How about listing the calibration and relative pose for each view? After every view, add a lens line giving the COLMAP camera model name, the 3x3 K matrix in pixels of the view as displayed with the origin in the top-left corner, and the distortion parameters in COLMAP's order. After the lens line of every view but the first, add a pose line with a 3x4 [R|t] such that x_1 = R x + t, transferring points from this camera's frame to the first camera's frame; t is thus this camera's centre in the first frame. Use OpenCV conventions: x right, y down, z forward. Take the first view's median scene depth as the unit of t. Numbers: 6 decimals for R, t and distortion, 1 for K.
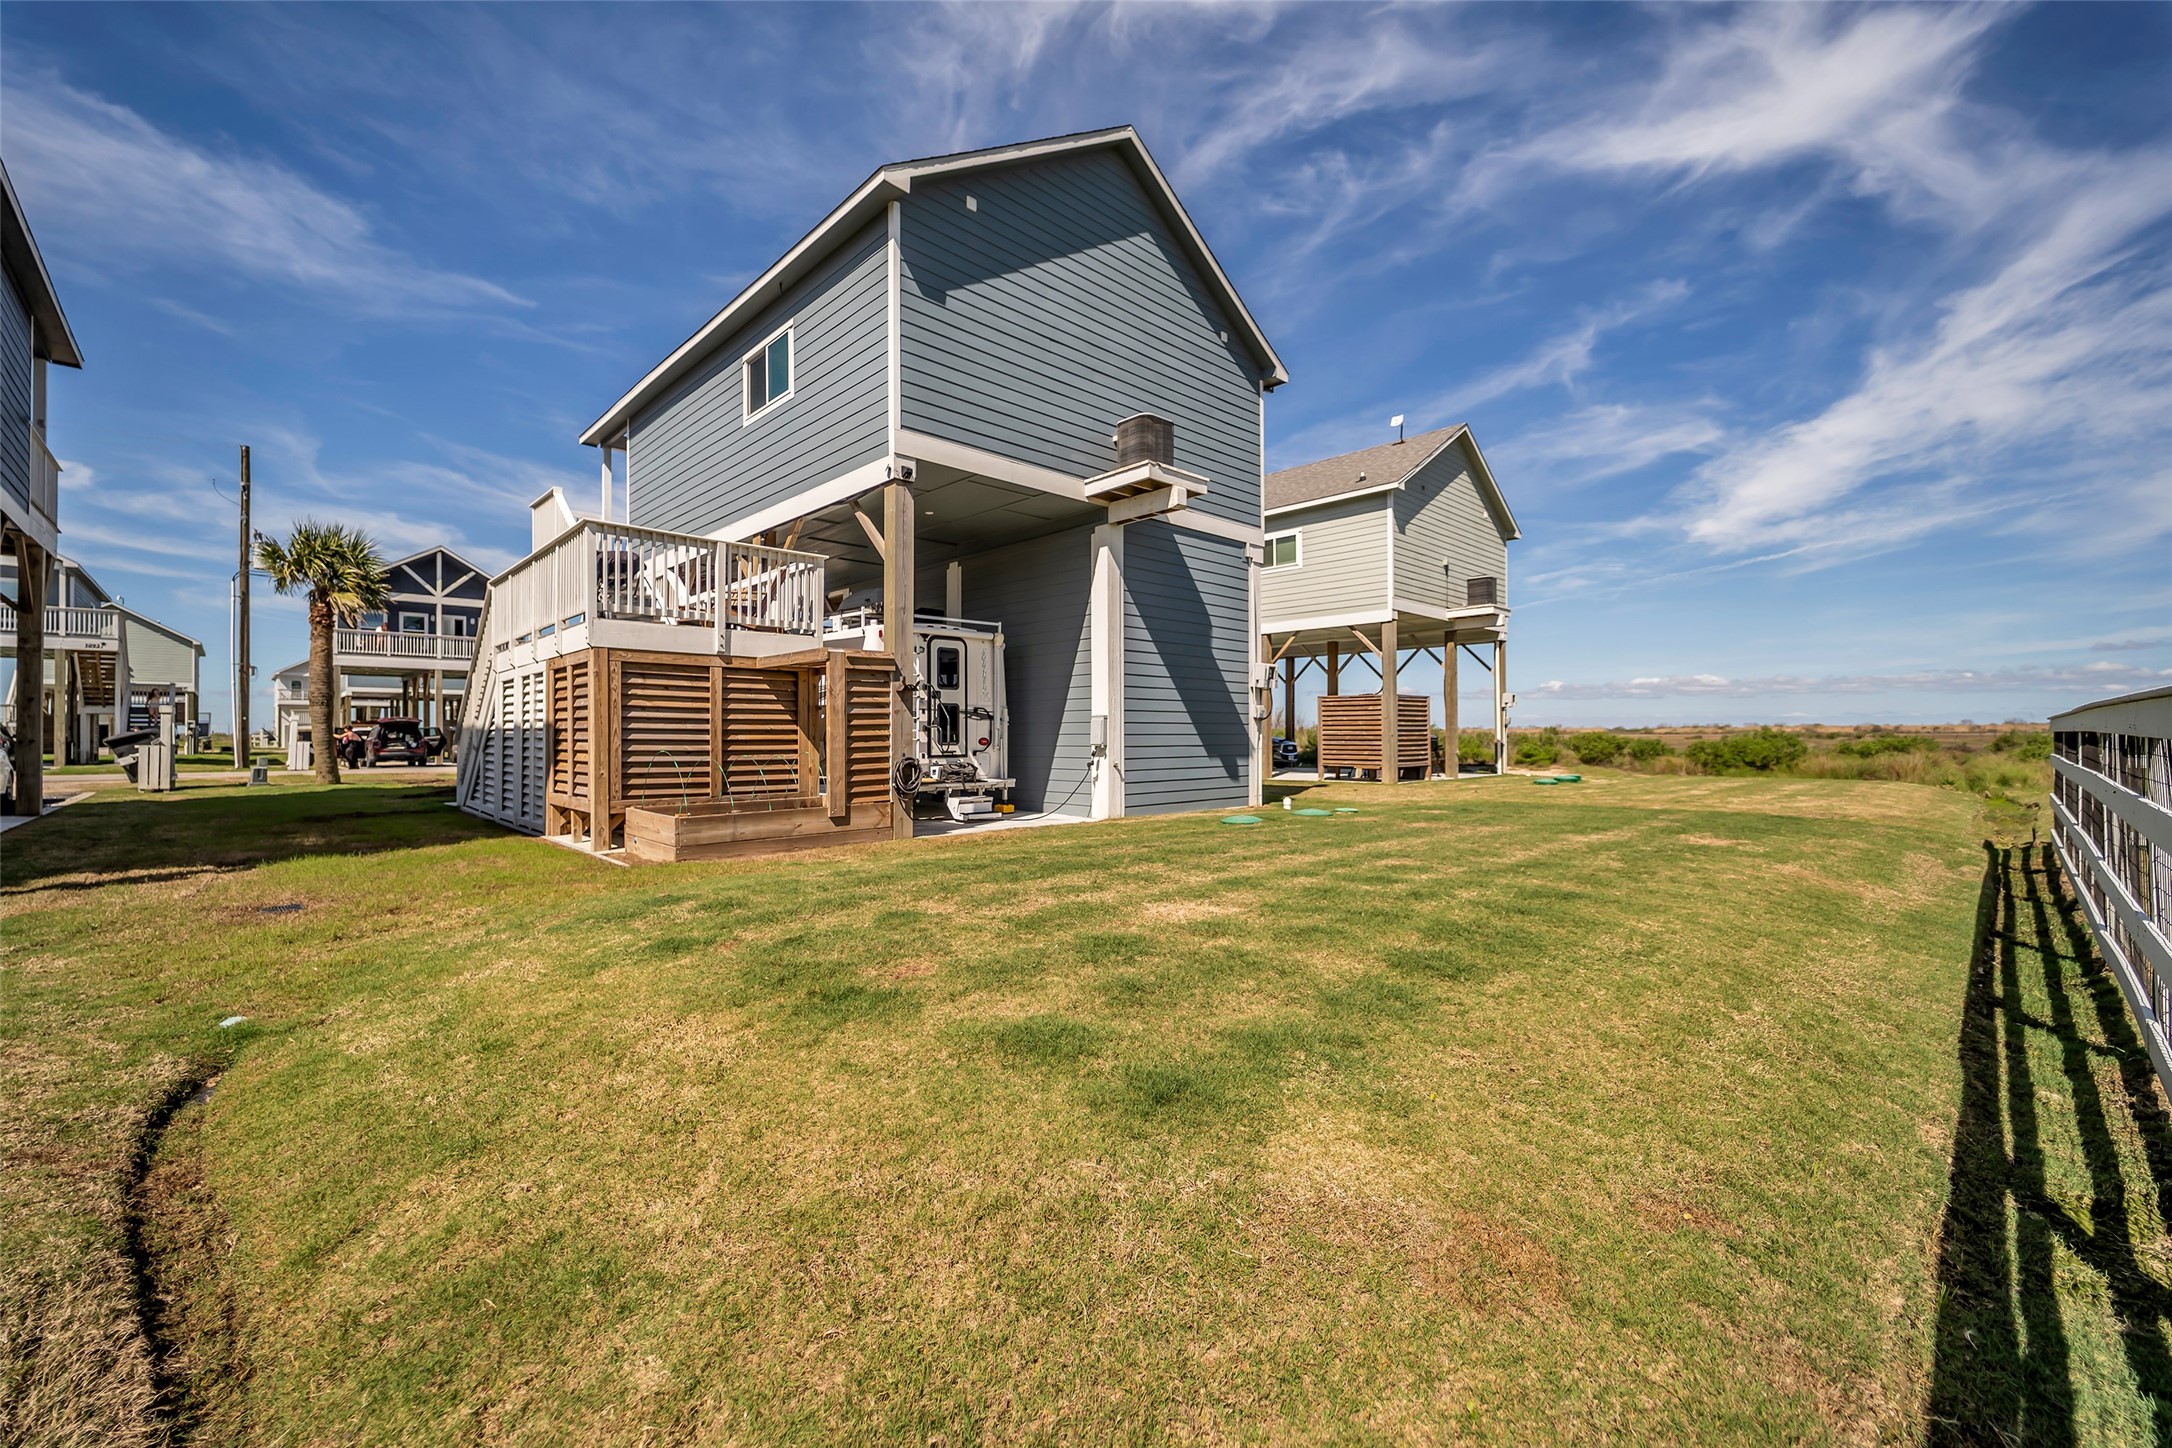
lens RADIAL K [[873.3, 0, 1074.8], [0, 873.3, 718.3], [0, 0, 1]] dist [0.001521, -0.000050]
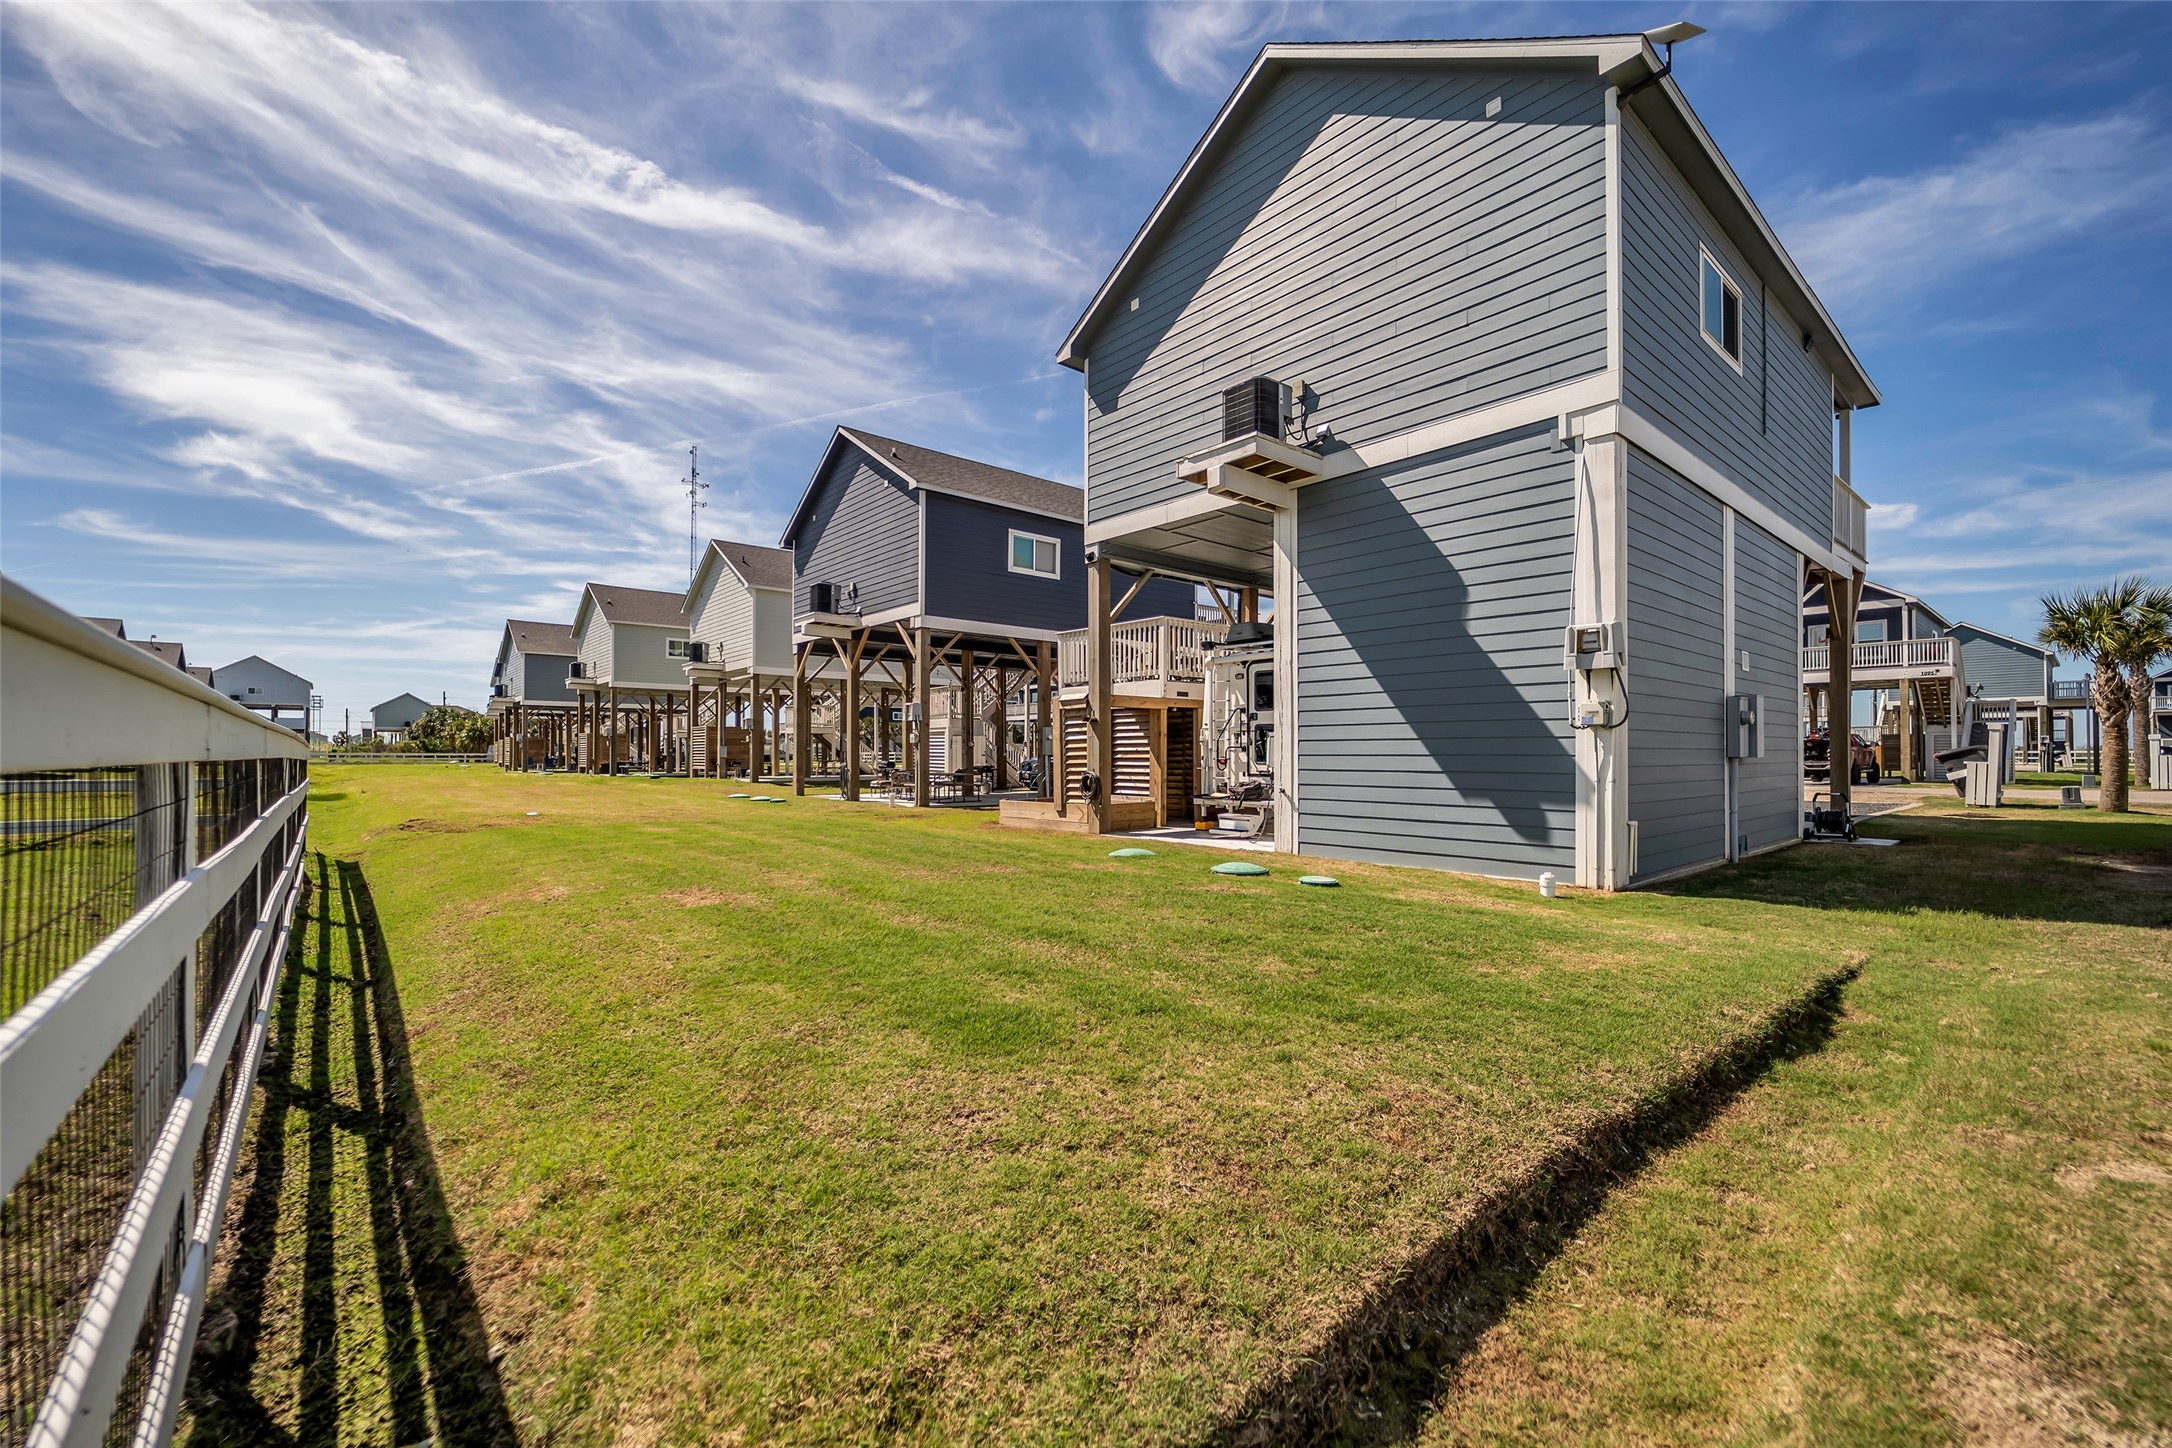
lens RADIAL K [[889.5, 0, 1086.0], [0, 889.5, 724.0], [0, 0, 1]] dist [0.012708, -0.000003]
pose [[-0.054622, -0.029932, -0.998058, 0.802541], [0.018704, 0.999345, -0.030994, 0.010045], [0.998332, -0.020360, -0.054026, 0.739574]]
